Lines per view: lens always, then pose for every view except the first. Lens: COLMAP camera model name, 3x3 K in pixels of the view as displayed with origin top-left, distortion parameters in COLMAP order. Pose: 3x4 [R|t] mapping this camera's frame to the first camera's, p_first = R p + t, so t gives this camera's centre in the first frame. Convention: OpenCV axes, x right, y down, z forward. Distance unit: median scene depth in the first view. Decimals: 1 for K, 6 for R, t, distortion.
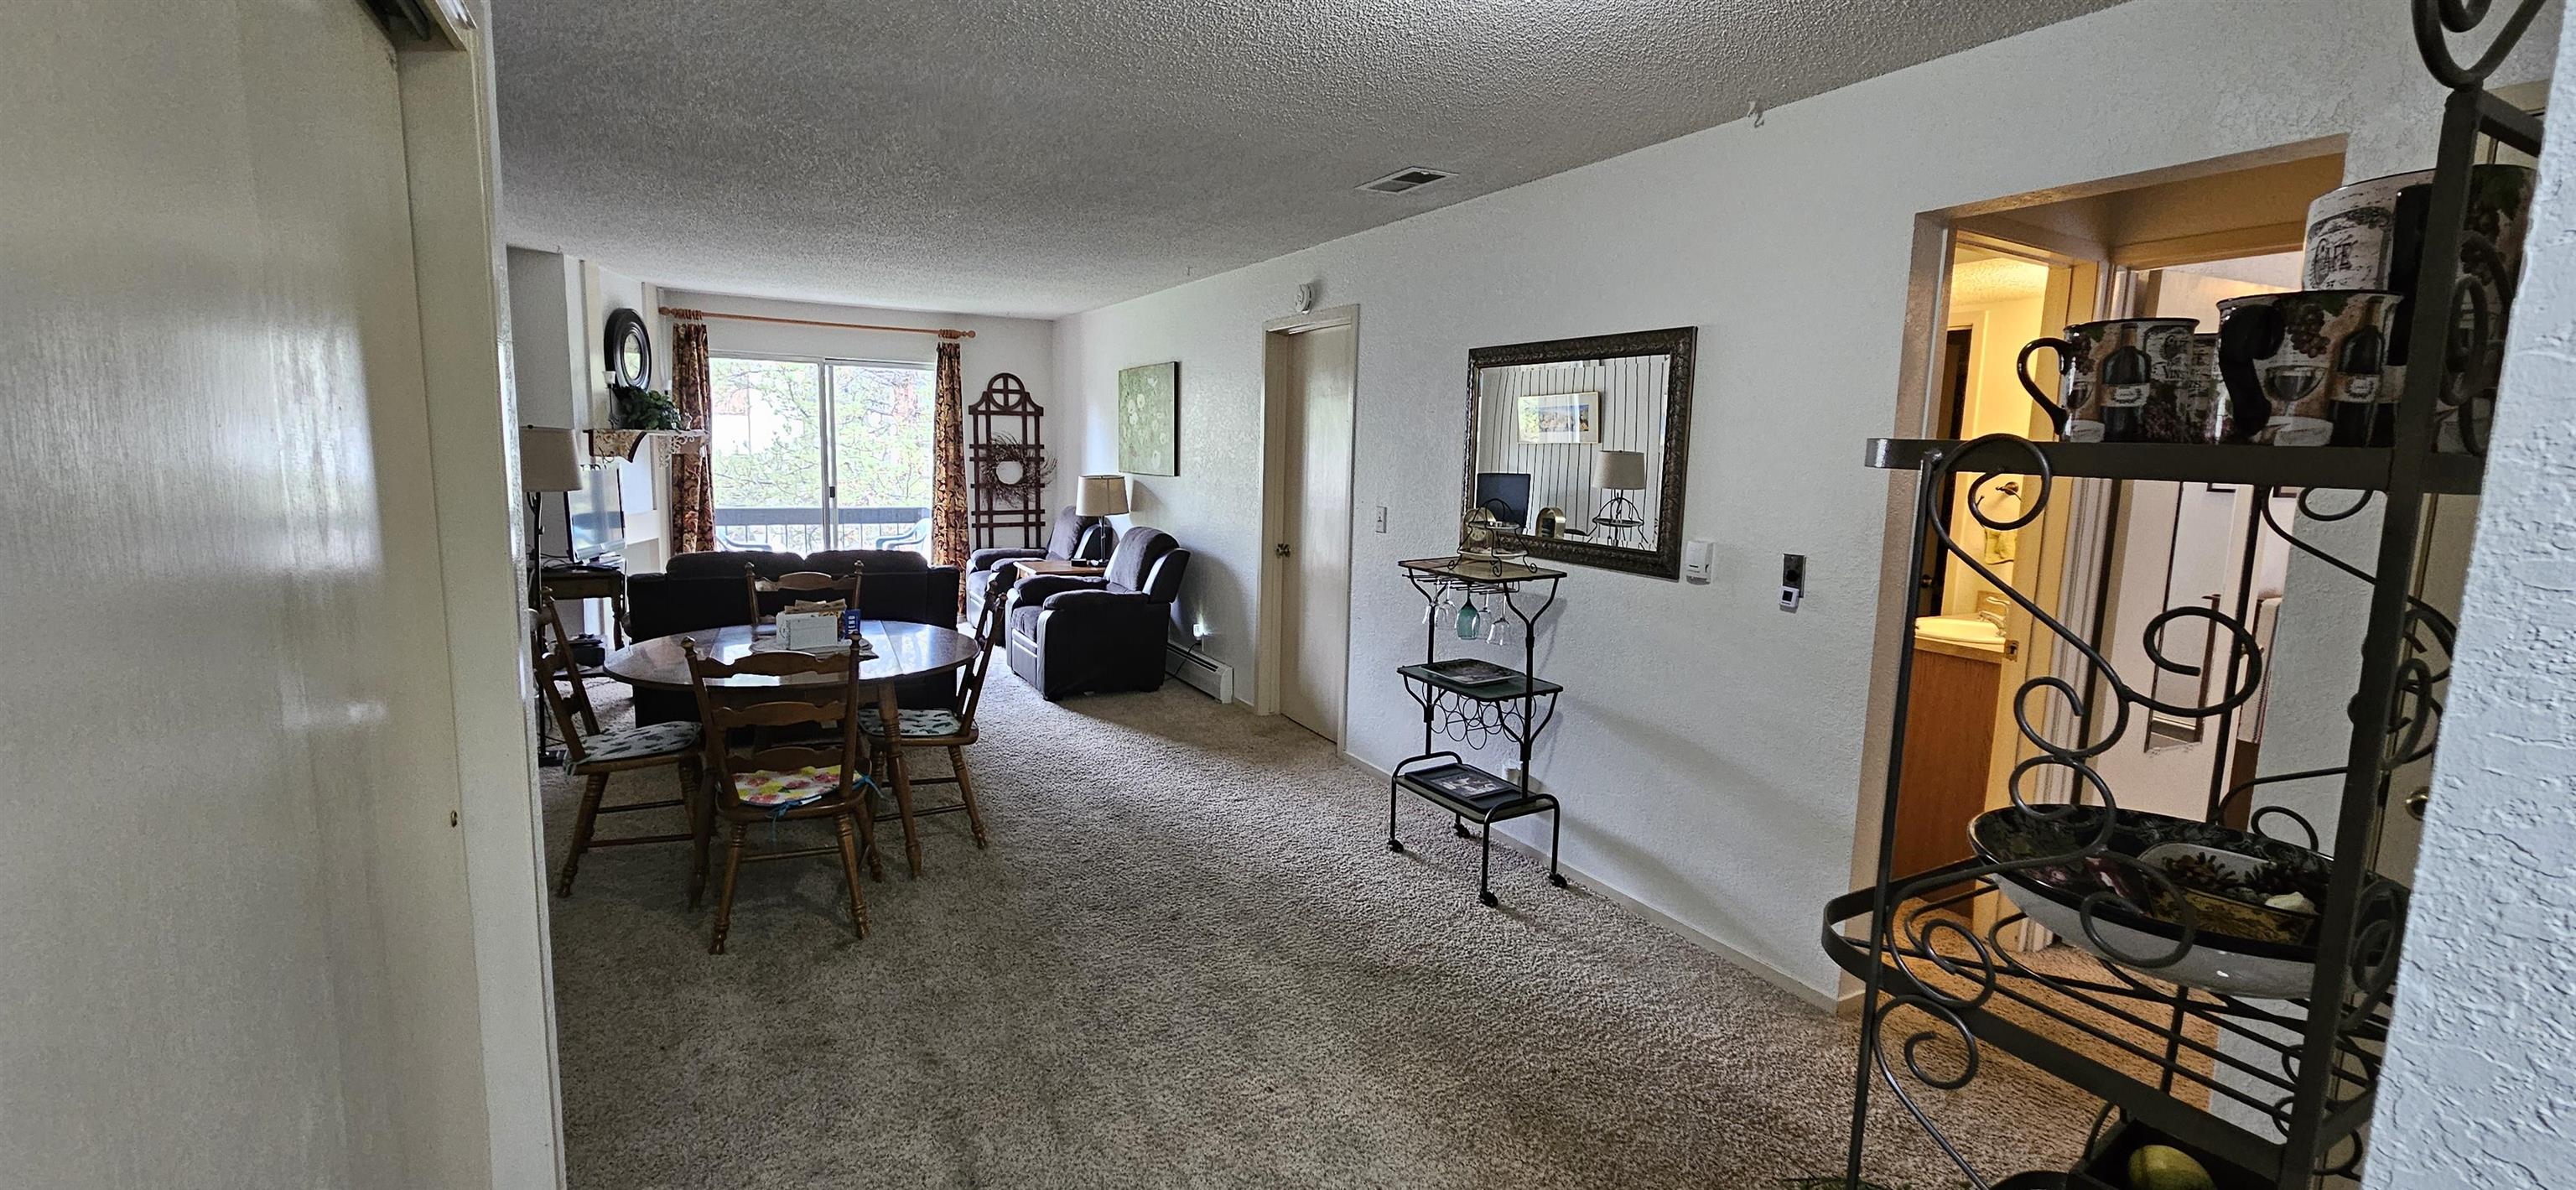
lens RADIAL K [[1057.8, 0, 1281.6], [0, 1057.8, 592.7], [0, 0, 1]] dist [0.001242, 0.001055]
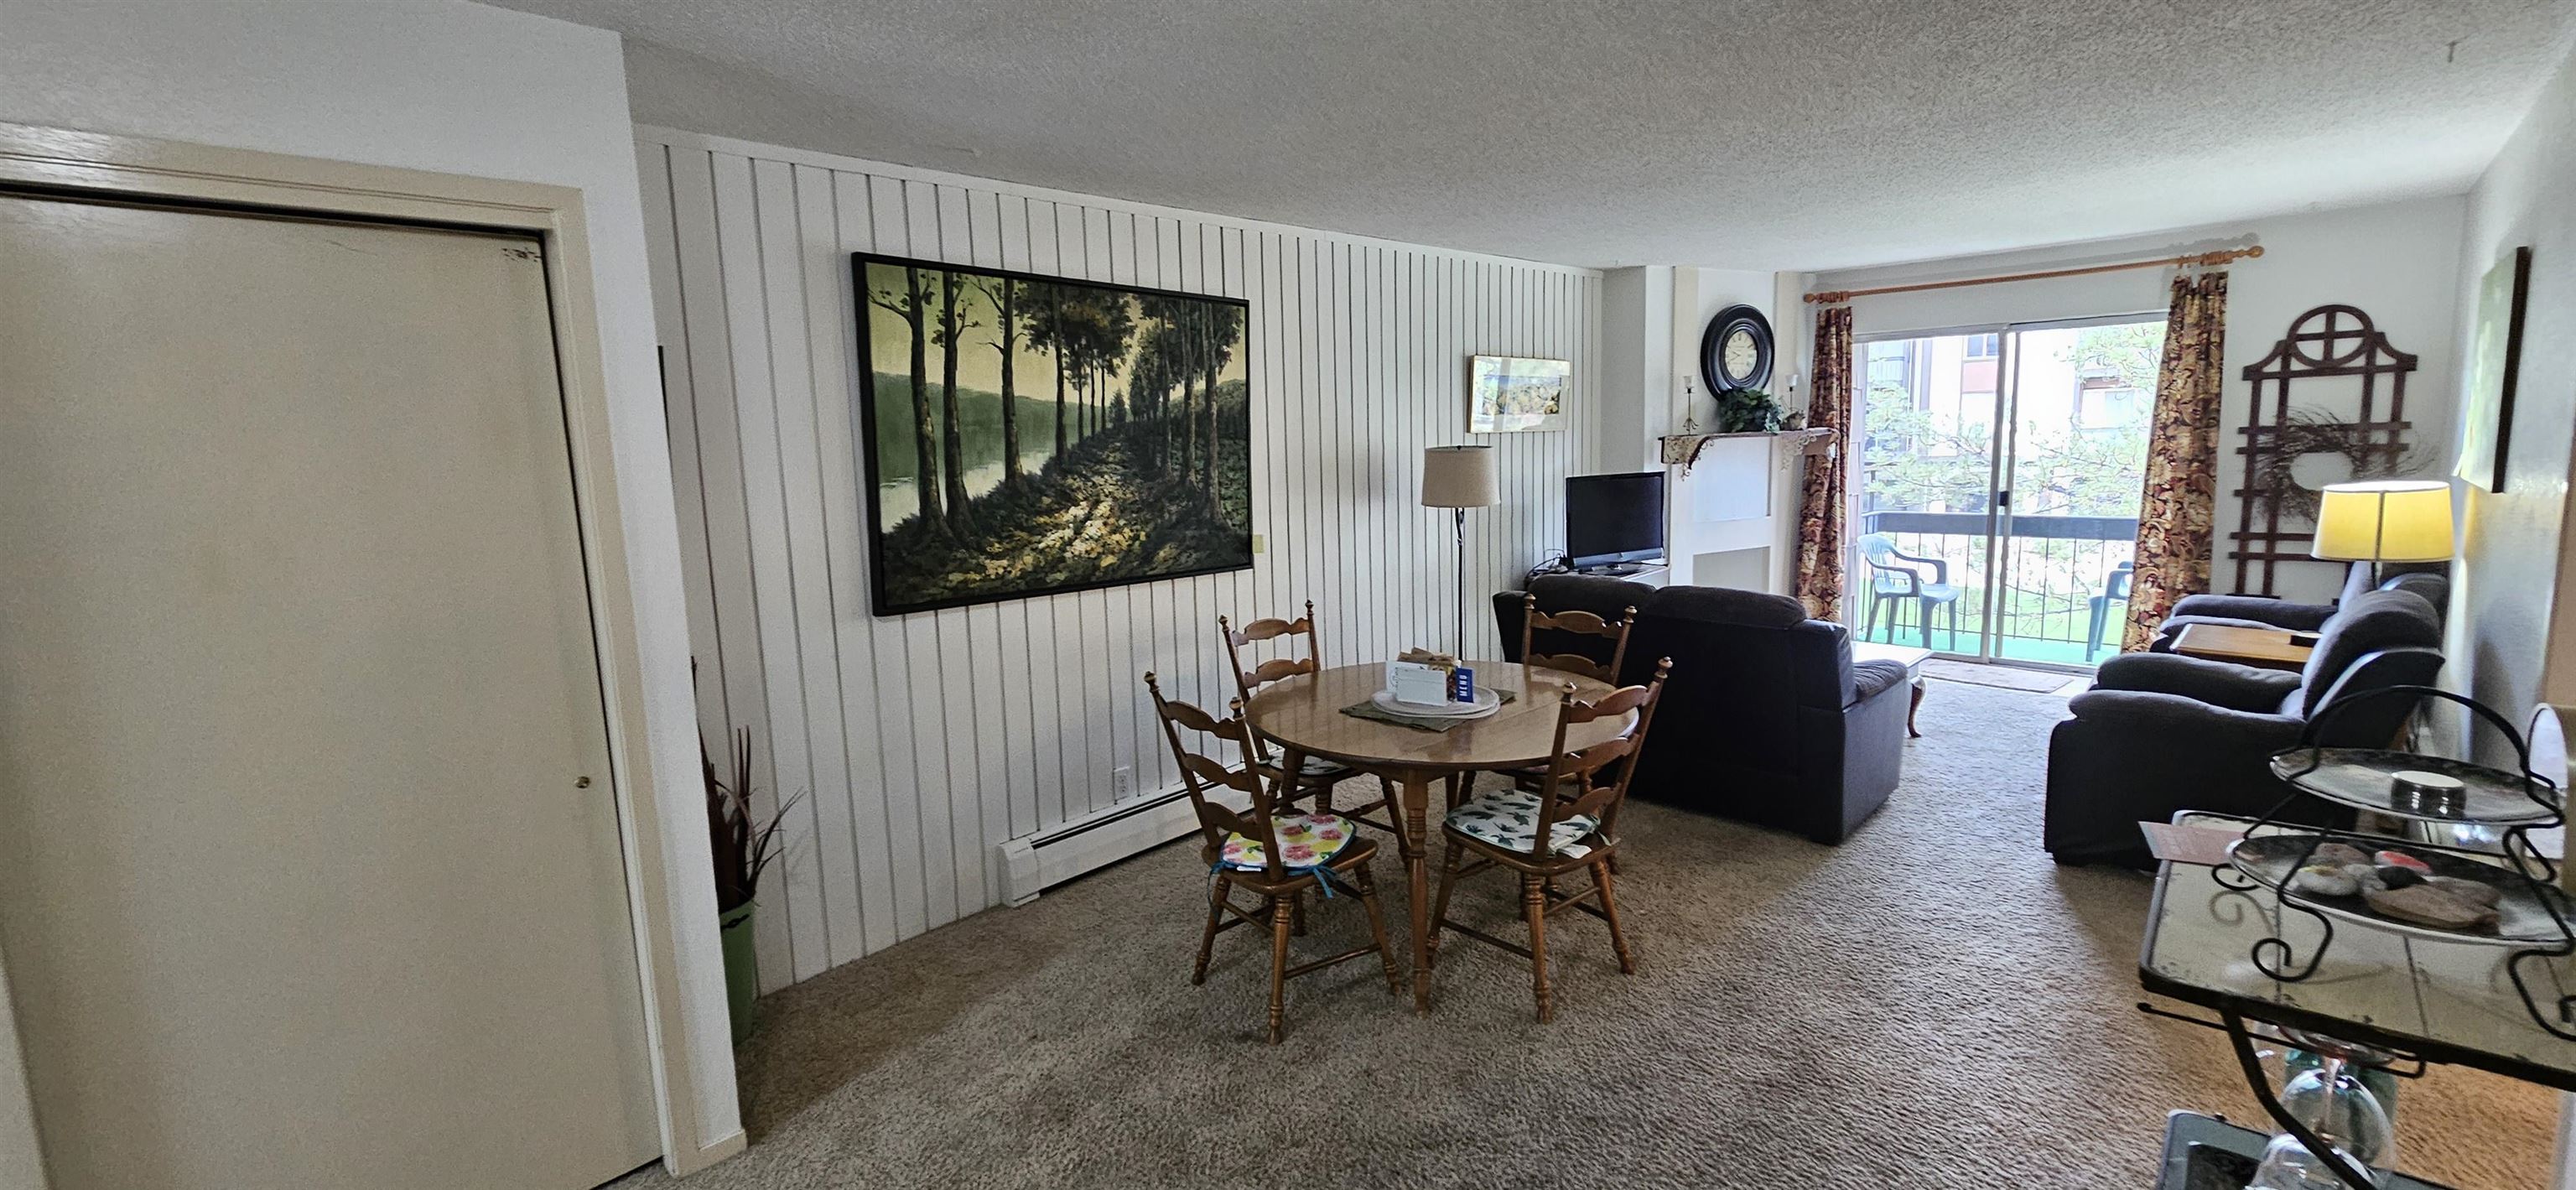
lens RADIAL K [[1057.8, 0, 1283.3], [0, 1057.8, 579.1], [0, 0, 1]] dist [0.001242, 0.001055]
pose [[0.293927, 0.097197, -0.950873, 0.170508], [-0.089277, 0.993259, 0.073933, -0.051692], [0.951649, 0.063160, 0.300623, 0.303622]]
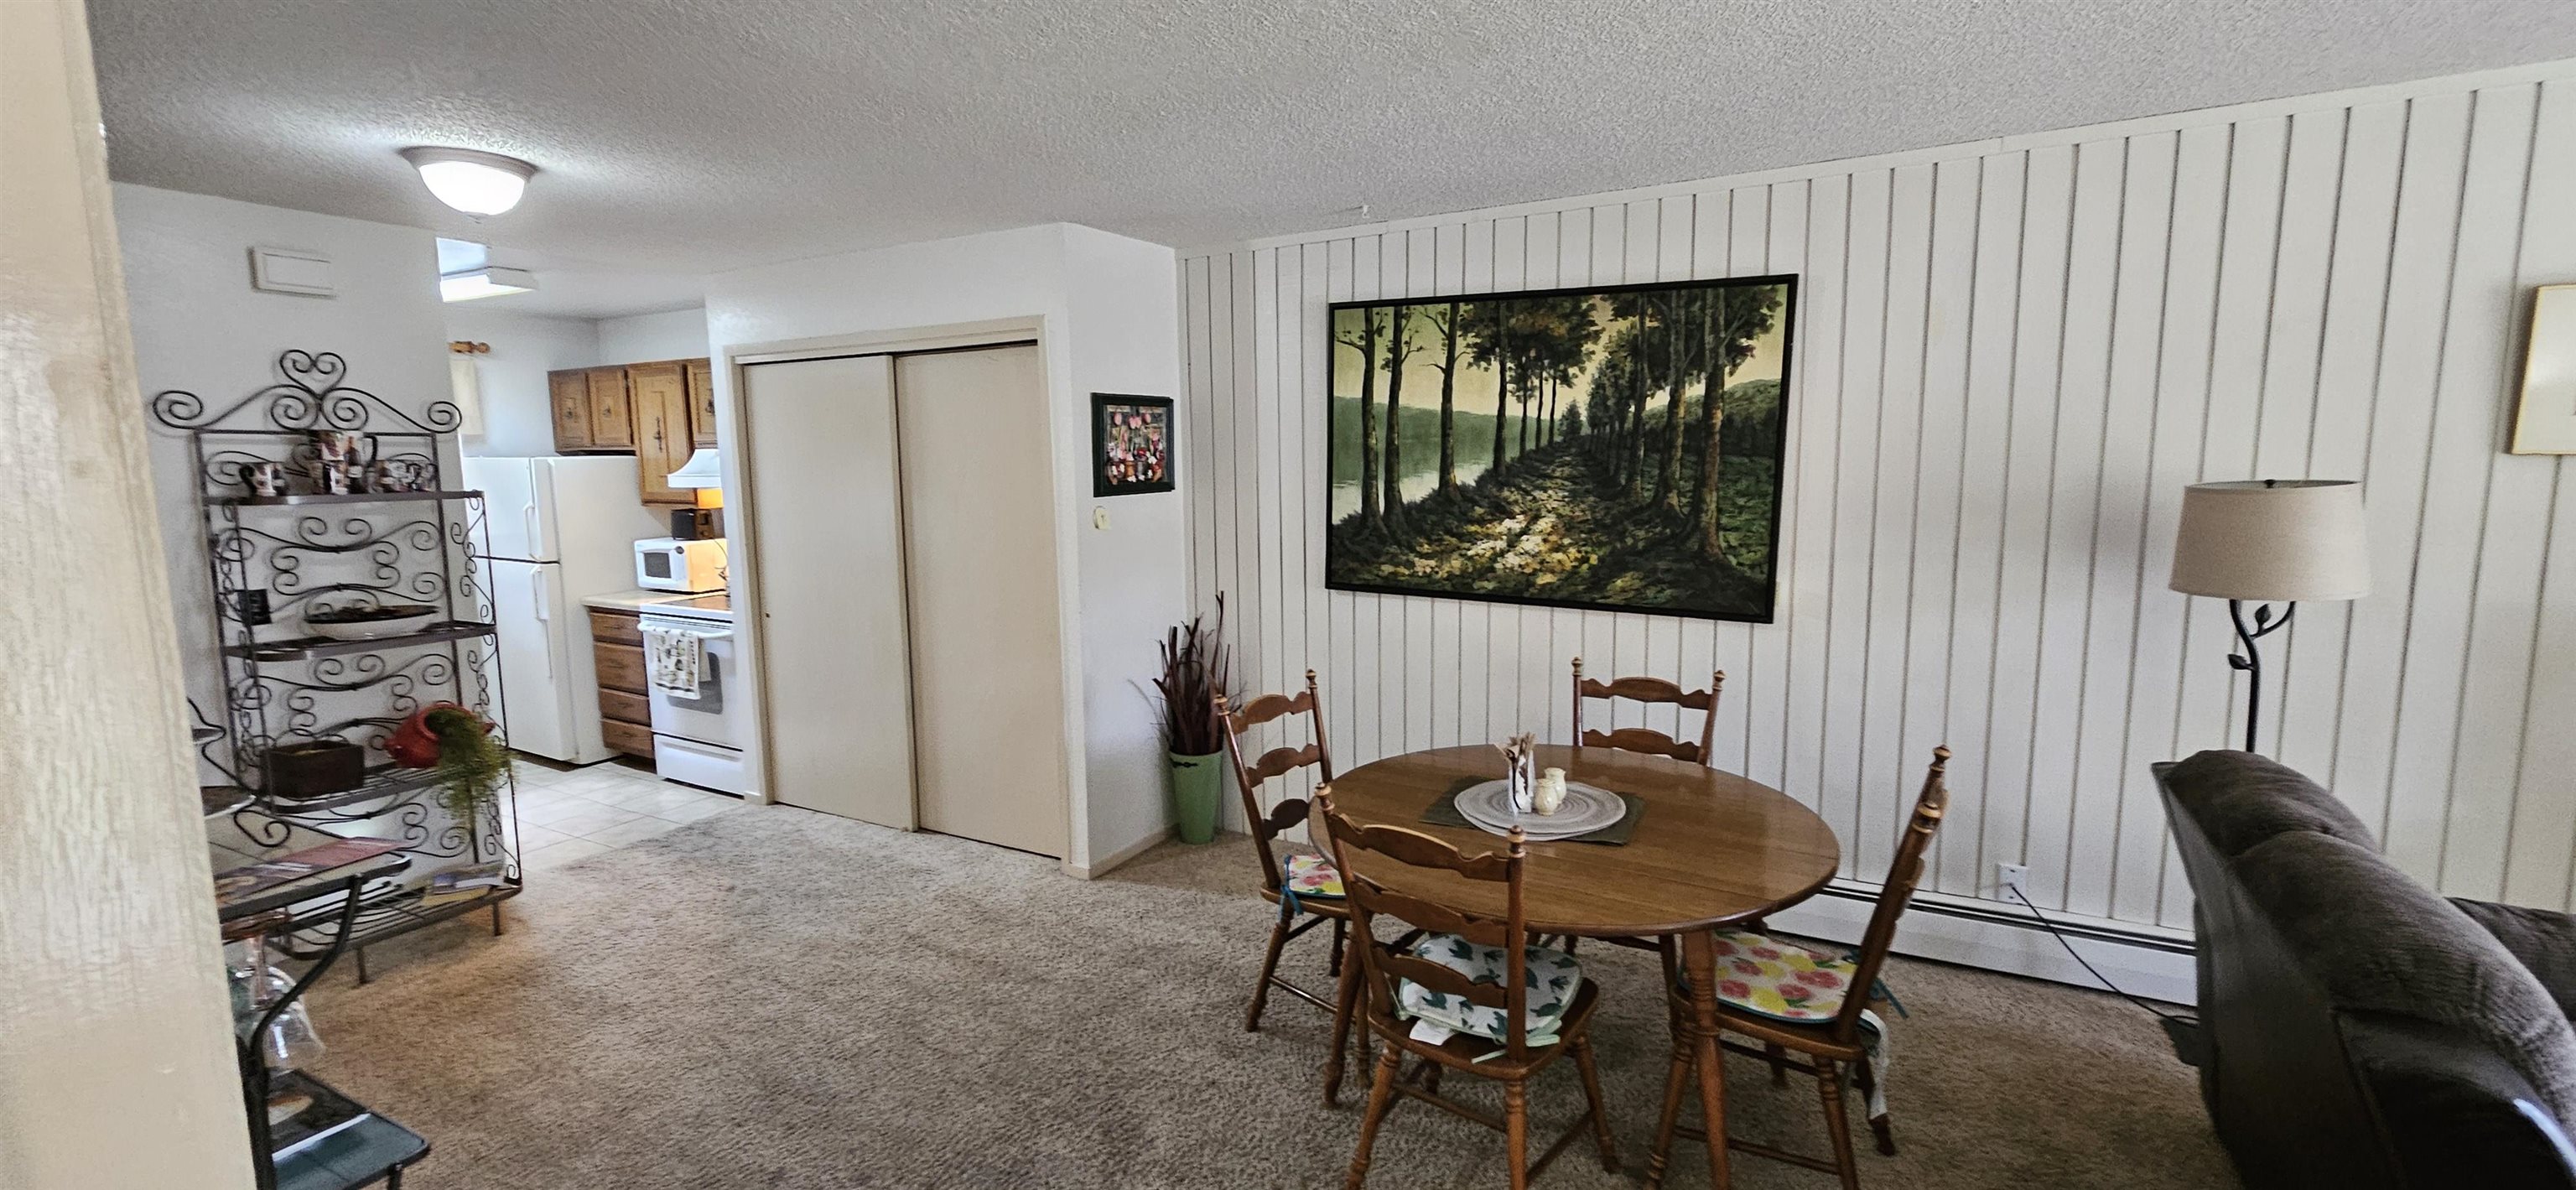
lens RADIAL K [[1057.8, 0, 1295.8], [0, 1057.8, 580.5], [0, 0, 1]] dist [0.001242, 0.001055]
pose [[-0.840918, 0.053991, -0.538463, 0.021912], [-0.079057, 0.972079, 0.220933, -0.113960], [0.535357, 0.228356, -0.813171, 0.714073]]
